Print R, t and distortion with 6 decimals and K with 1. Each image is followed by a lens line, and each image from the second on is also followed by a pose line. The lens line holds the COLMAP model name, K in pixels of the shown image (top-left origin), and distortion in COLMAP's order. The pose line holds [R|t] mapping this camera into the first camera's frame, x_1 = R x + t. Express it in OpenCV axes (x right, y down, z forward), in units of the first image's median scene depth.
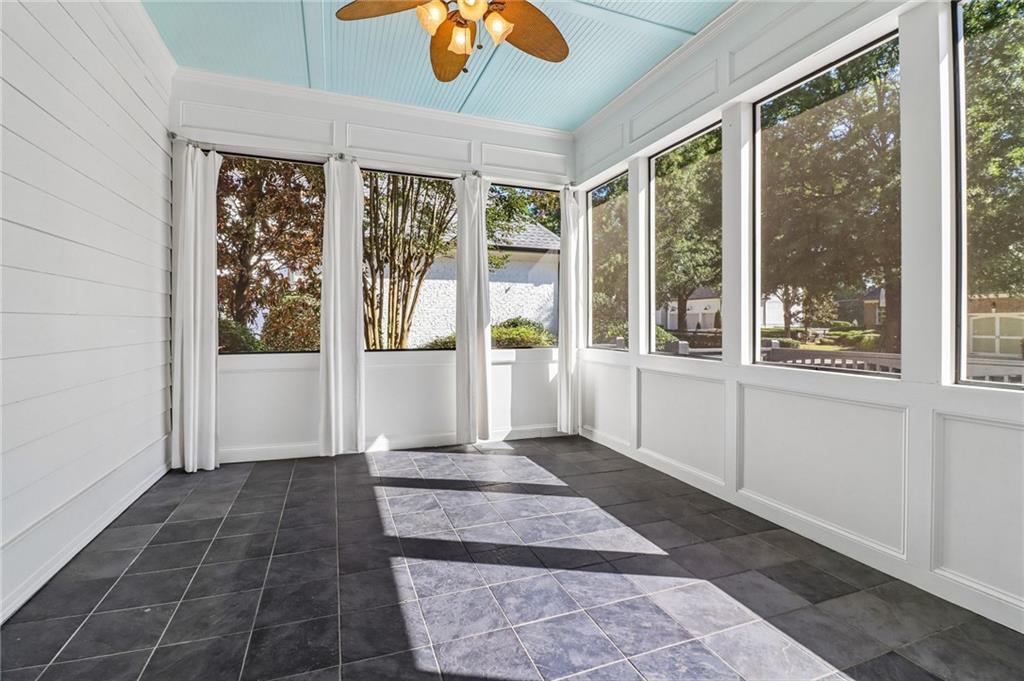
lens RADIAL K [[472.7, 0, 514.4], [0, 472.7, 324.5], [0, 0, 1]] dist [-0.000152, -0.013197]
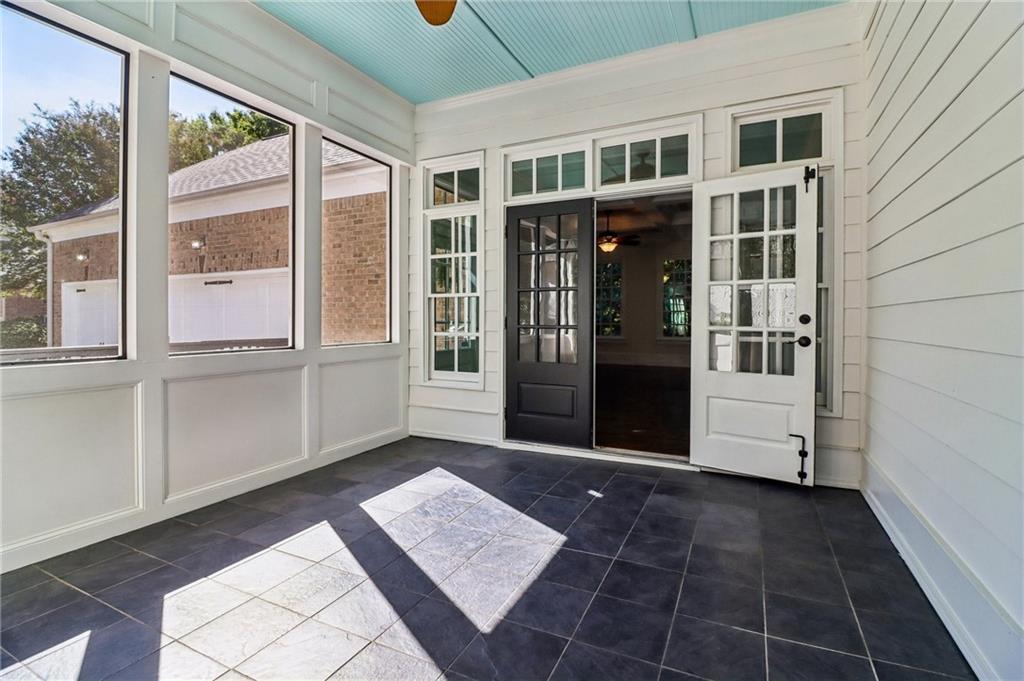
lens RADIAL K [[472.7, 0, 514.4], [0, 472.7, 324.5], [0, 0, 1]] dist [-0.000152, -0.013197]
pose [[-0.683966, -0.007062, 0.729479, -0.939903], [-0.003487, 0.999973, 0.006412, 0.020631], [-0.729505, 0.001842, -0.683973, 1.726577]]
